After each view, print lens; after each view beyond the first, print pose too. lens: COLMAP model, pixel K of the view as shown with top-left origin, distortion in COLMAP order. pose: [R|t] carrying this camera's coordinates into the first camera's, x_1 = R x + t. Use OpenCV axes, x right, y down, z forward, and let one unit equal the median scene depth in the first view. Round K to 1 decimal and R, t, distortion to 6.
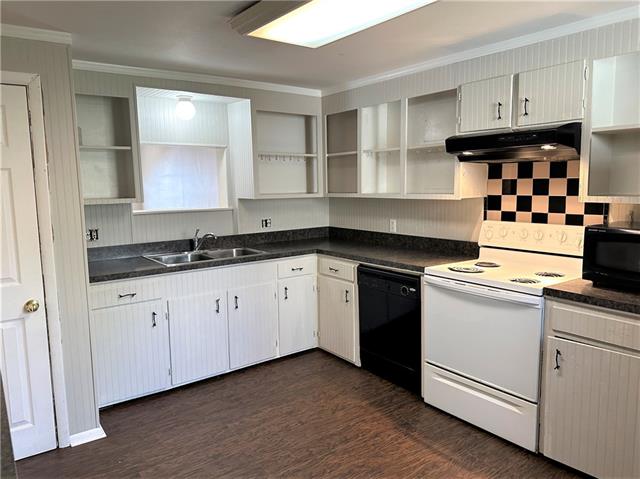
lens RADIAL K [[475.6, 0, 326.5], [0, 475.6, 242.3], [0, 0, 1]] dist [0.113450, -0.162095]
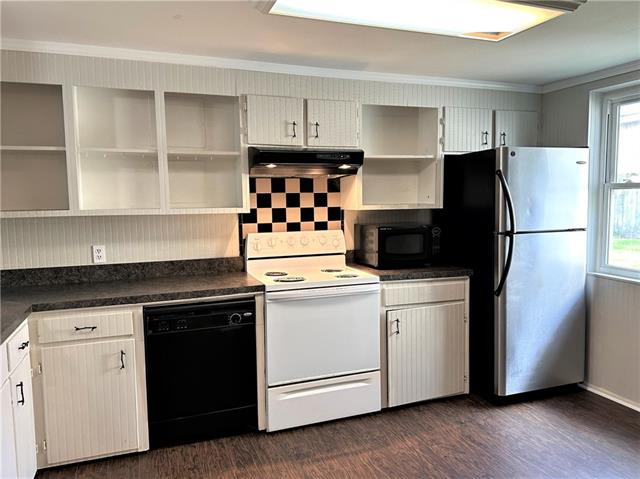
lens RADIAL K [[475.6, 0, 326.5], [0, 475.6, 242.3], [0, 0, 1]] dist [0.113450, -0.162095]
pose [[0.287510, -0.081168, 0.954332, -0.602360], [0.126113, 0.990935, 0.046288, -0.055228], [-0.949439, 0.107045, 0.295140, 0.575533]]
